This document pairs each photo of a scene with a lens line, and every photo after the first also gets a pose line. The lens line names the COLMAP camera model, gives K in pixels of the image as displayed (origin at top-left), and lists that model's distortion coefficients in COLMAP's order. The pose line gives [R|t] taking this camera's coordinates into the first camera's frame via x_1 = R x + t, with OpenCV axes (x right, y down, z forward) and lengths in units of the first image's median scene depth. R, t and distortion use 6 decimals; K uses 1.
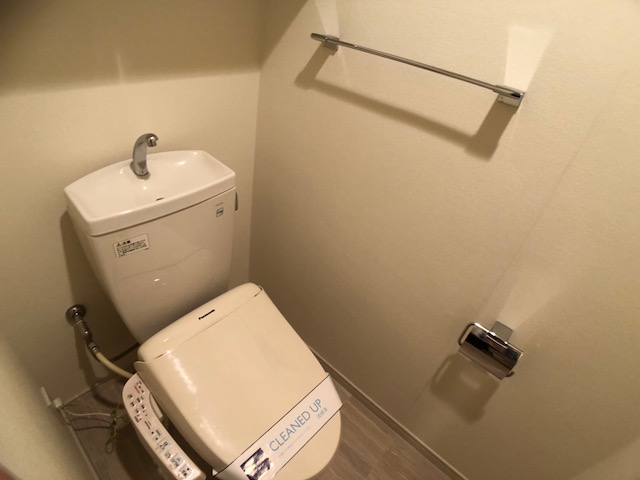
lens RADIAL K [[338.1, 0, 316.5], [0, 338.1, 237.9], [0, 0, 1]] dist [-0.119603, 0.027046]
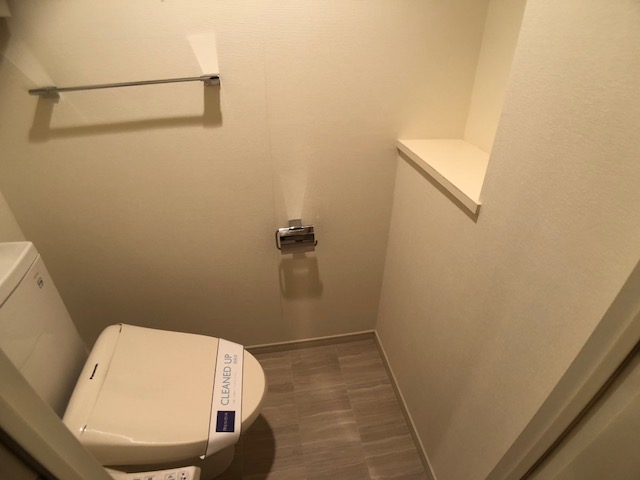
lens RADIAL K [[338.1, 0, 316.5], [0, 338.1, 237.9], [0, 0, 1]] dist [-0.119603, 0.027046]
pose [[0.623239, -0.550571, 0.555378, -0.239643], [0.542482, 0.815896, 0.200067, 0.082998], [-0.563282, 0.176593, 0.807173, -0.263492]]
